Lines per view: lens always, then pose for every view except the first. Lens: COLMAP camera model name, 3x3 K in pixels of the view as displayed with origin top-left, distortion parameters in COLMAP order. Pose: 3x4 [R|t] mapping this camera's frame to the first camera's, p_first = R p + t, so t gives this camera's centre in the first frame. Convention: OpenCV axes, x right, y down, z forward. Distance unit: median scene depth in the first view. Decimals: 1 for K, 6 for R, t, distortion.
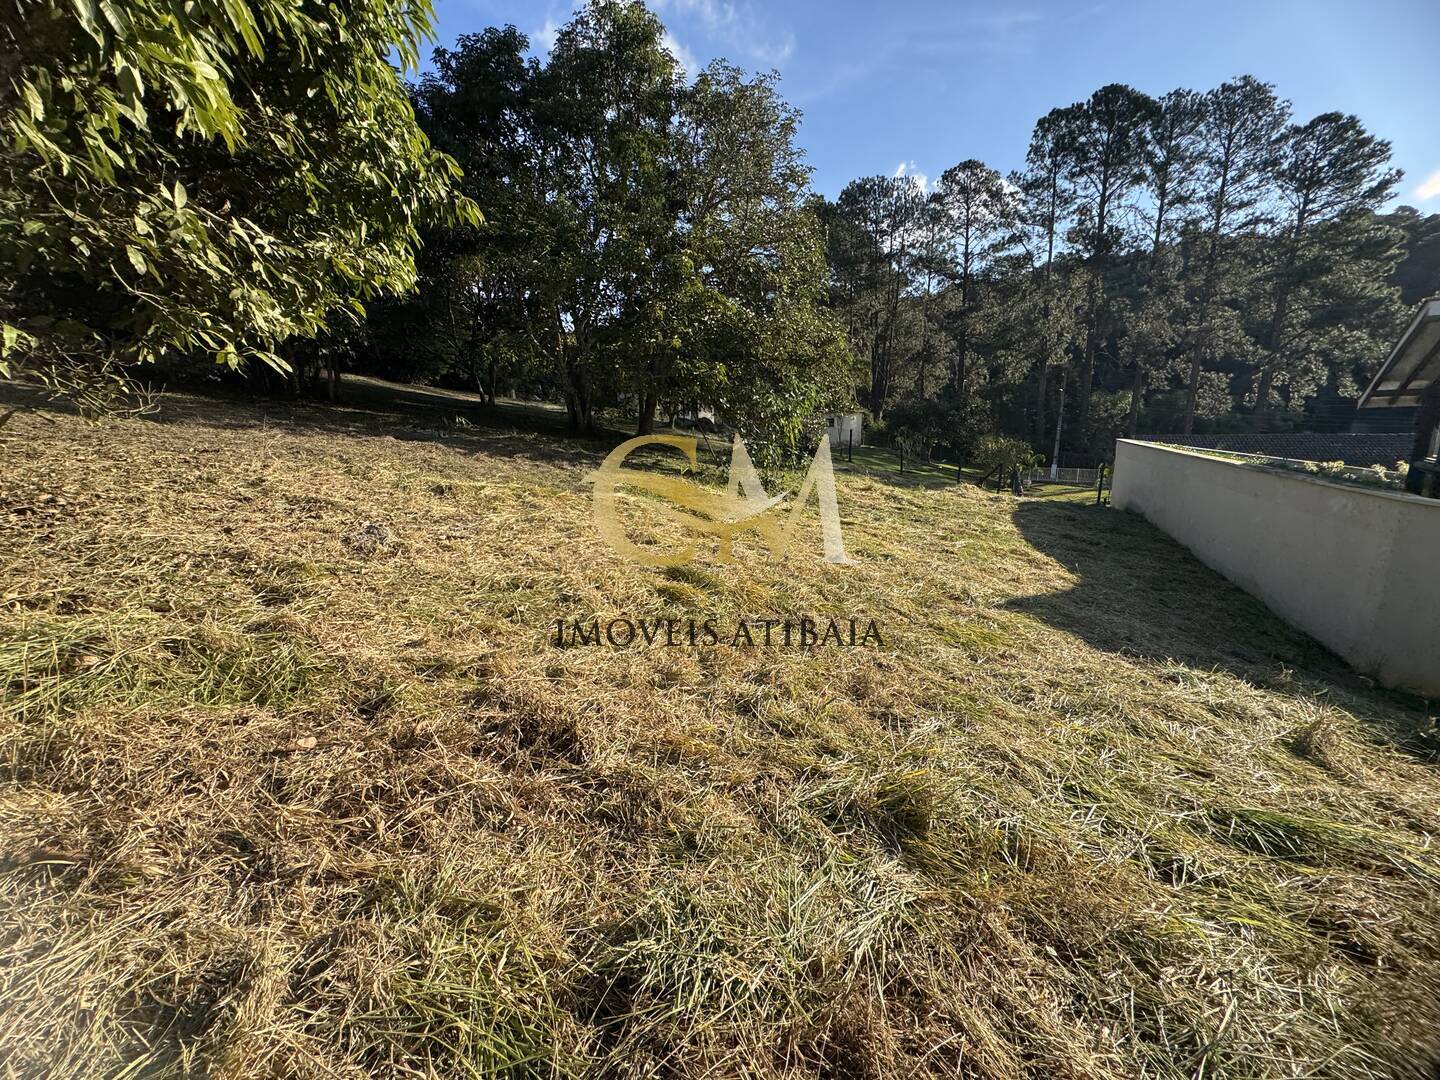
lens RADIAL K [[577.9, 0, 720.0], [0, 577.9, 540.0], [0, 0, 1]] dist [0.000072, -0.000152]
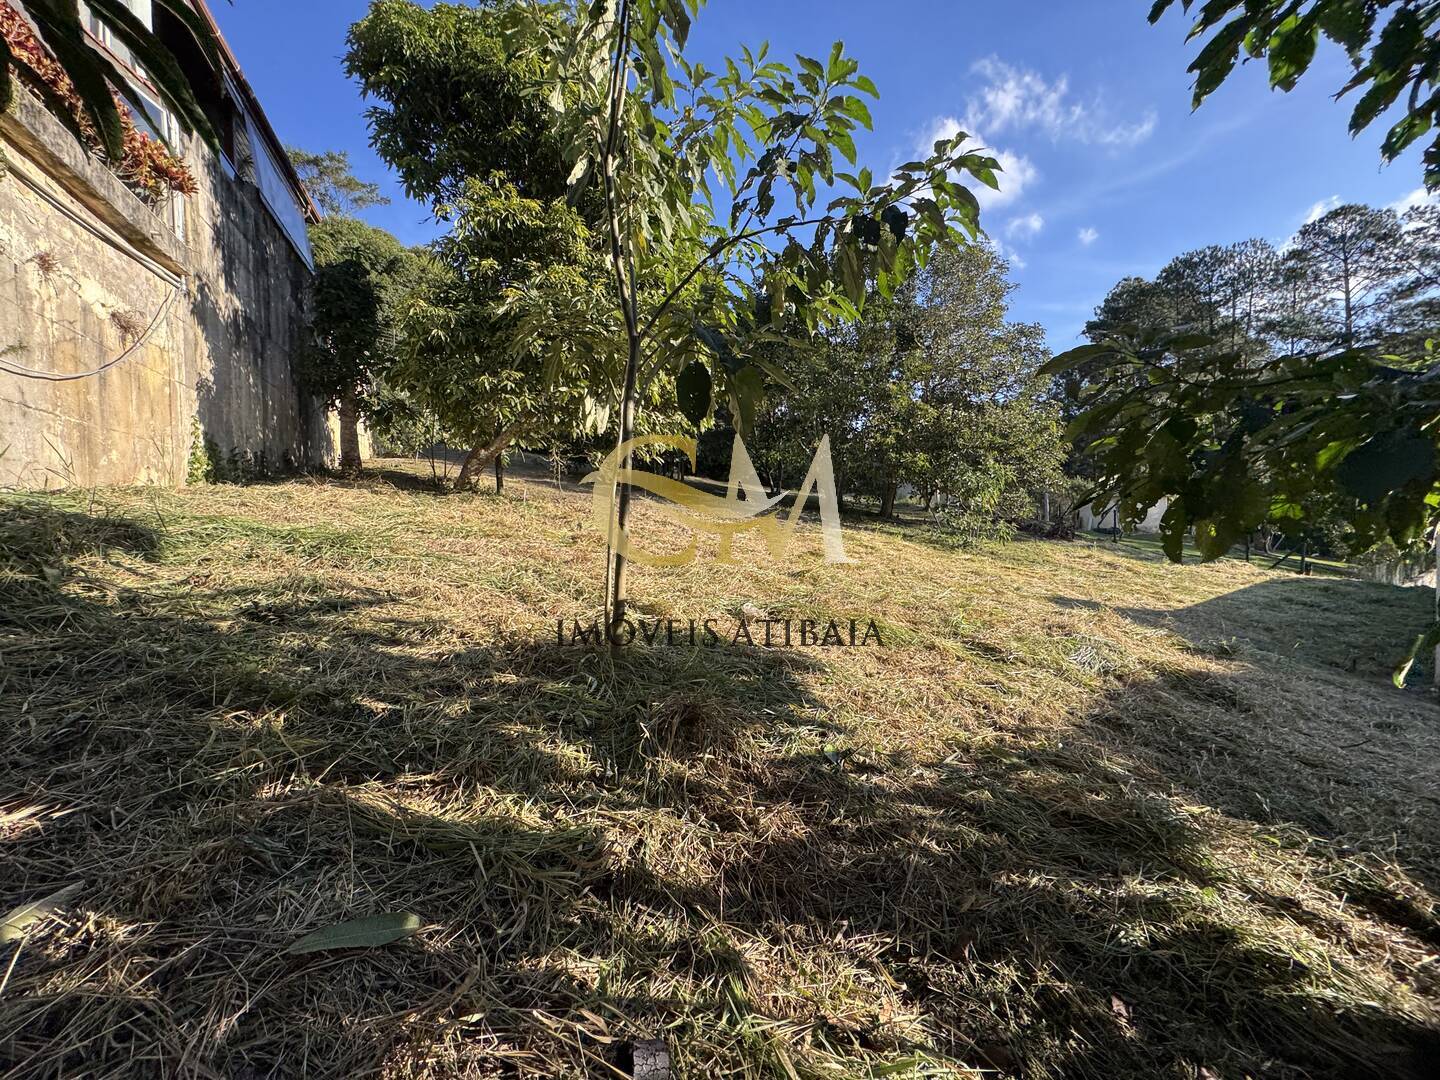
lens RADIAL K [[577.9, 0, 720.0], [0, 577.9, 540.0], [0, 0, 1]] dist [0.000072, -0.000152]
pose [[0.859567, 0.011183, -0.510901, 0.079113], [-0.097090, 0.985124, -0.141786, 0.038011], [0.501715, 0.171478, 0.847866, -0.099891]]
